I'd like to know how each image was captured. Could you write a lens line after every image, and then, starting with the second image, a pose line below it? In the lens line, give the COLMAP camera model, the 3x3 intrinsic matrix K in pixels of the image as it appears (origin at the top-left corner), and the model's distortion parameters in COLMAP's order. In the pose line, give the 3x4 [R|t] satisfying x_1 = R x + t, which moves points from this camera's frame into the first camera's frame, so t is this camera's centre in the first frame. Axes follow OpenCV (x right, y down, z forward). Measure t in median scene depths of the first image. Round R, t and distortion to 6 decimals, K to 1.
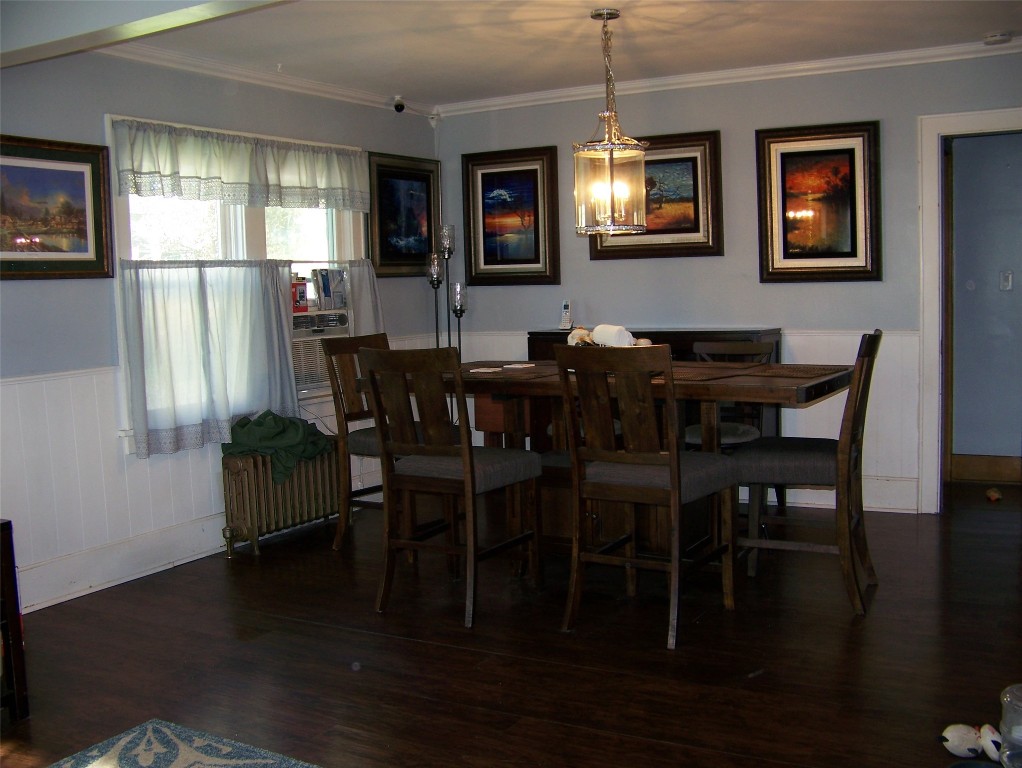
lens RADIAL K [[1086.9, 0, 511.0], [0, 1086.9, 384.0], [0, 0, 1]] dist [-0.239531, 0.335719]
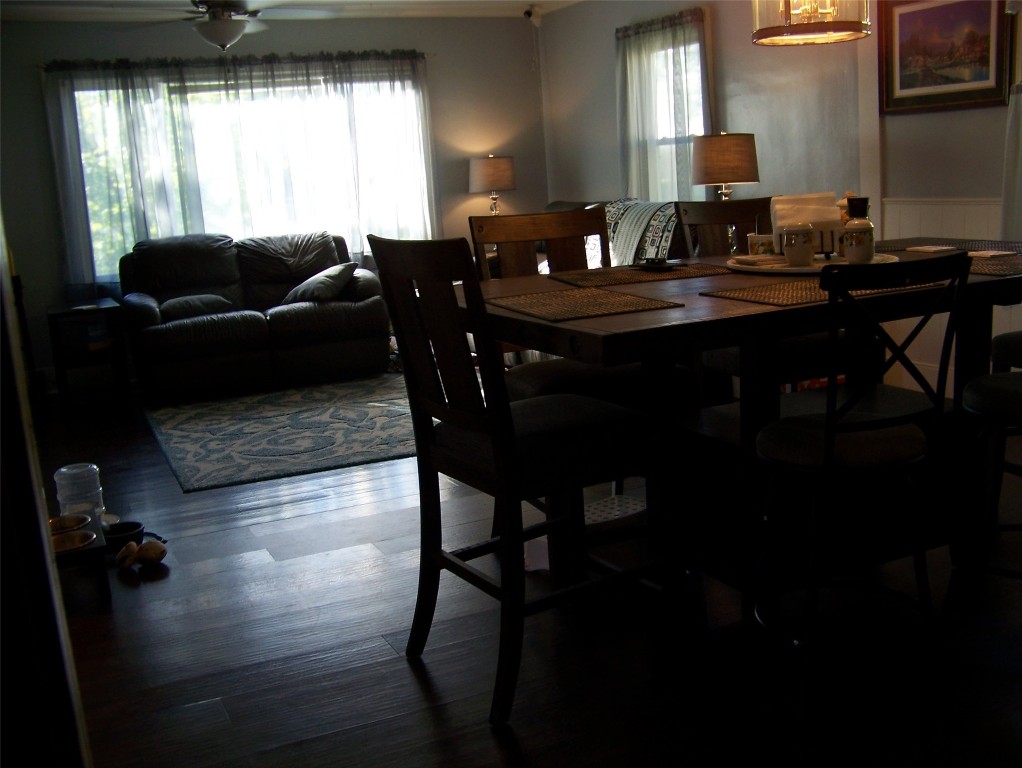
lens RADIAL K [[1086.9, 0, 511.0], [0, 1086.9, 384.0], [0, 0, 1]] dist [-0.239531, 0.335719]
pose [[-0.558394, 0.229987, -0.797059, 0.567118], [0.003520, 0.961450, 0.274956, -0.097477], [0.829569, 0.150728, -0.537677, 0.965897]]
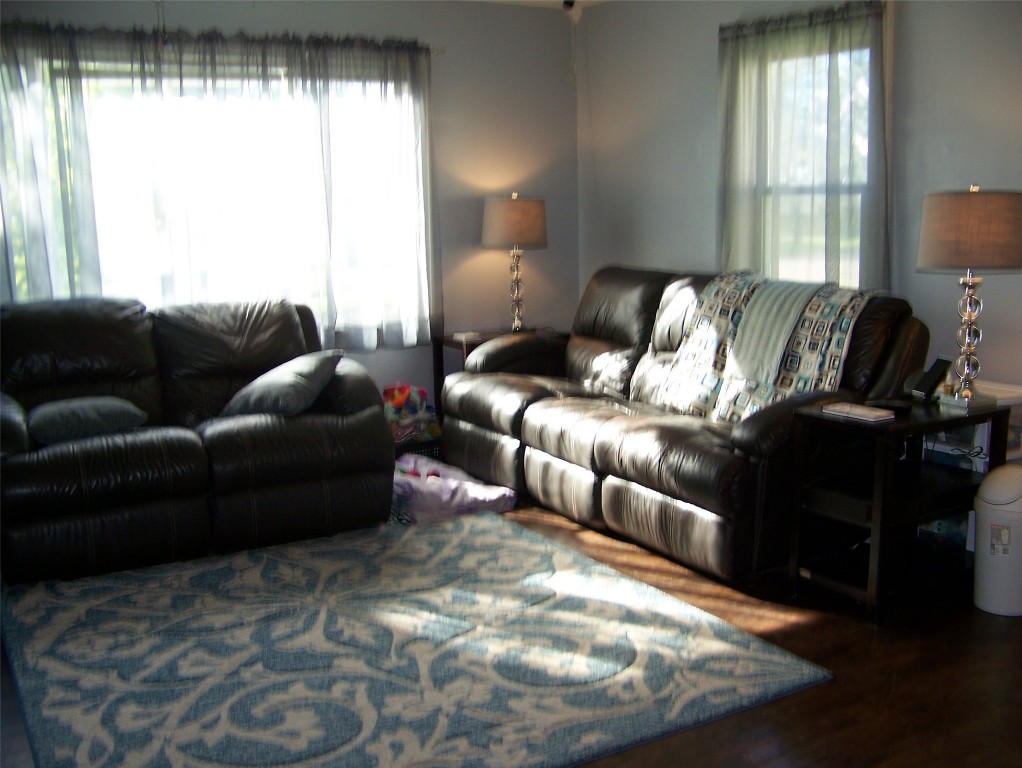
lens RADIAL K [[1086.9, 0, 511.0], [0, 1086.9, 384.0], [0, 0, 1]] dist [-0.239531, 0.335719]
pose [[-0.468163, 0.192327, -0.862458, 0.299914], [-0.052497, 0.968249, 0.244415, -0.073789], [0.882081, 0.159702, -0.443202, 0.621044]]
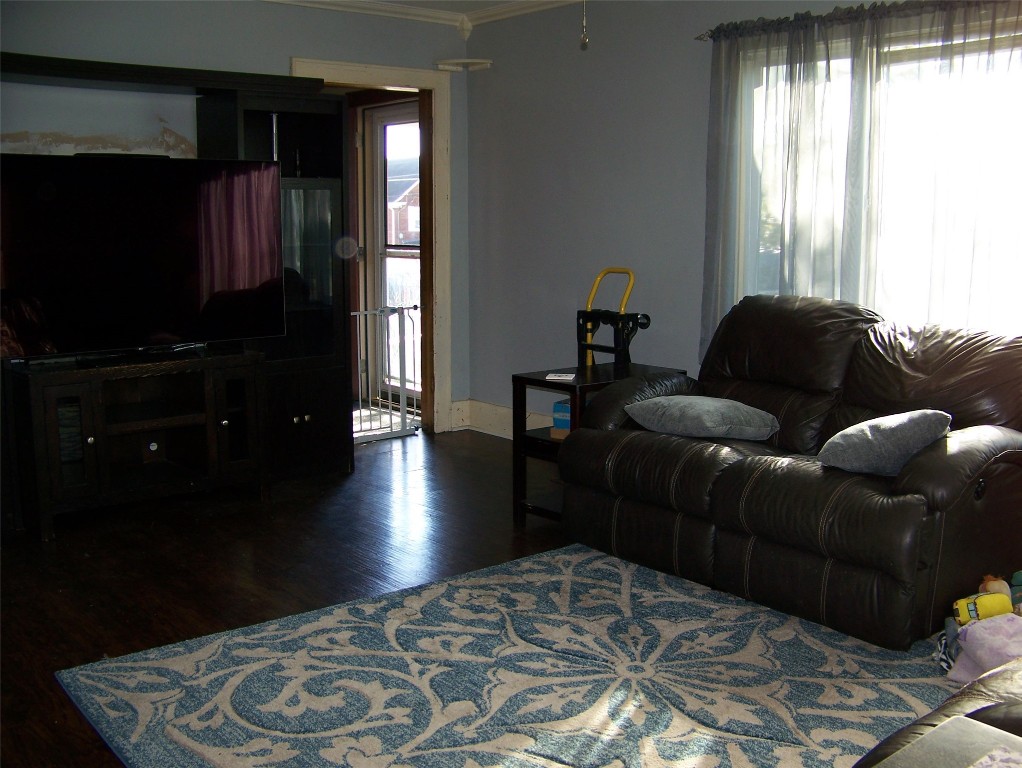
lens RADIAL K [[1060.5, 0, 511.0], [0, 1060.5, 384.0], [0, 0, 1]] dist [-0.242250, 0.270519]
pose [[-0.943094, -0.014033, 0.332230, -0.276170], [0.069650, 0.968611, 0.238626, -0.058418], [-0.325151, 0.248186, -0.912513, 0.723849]]
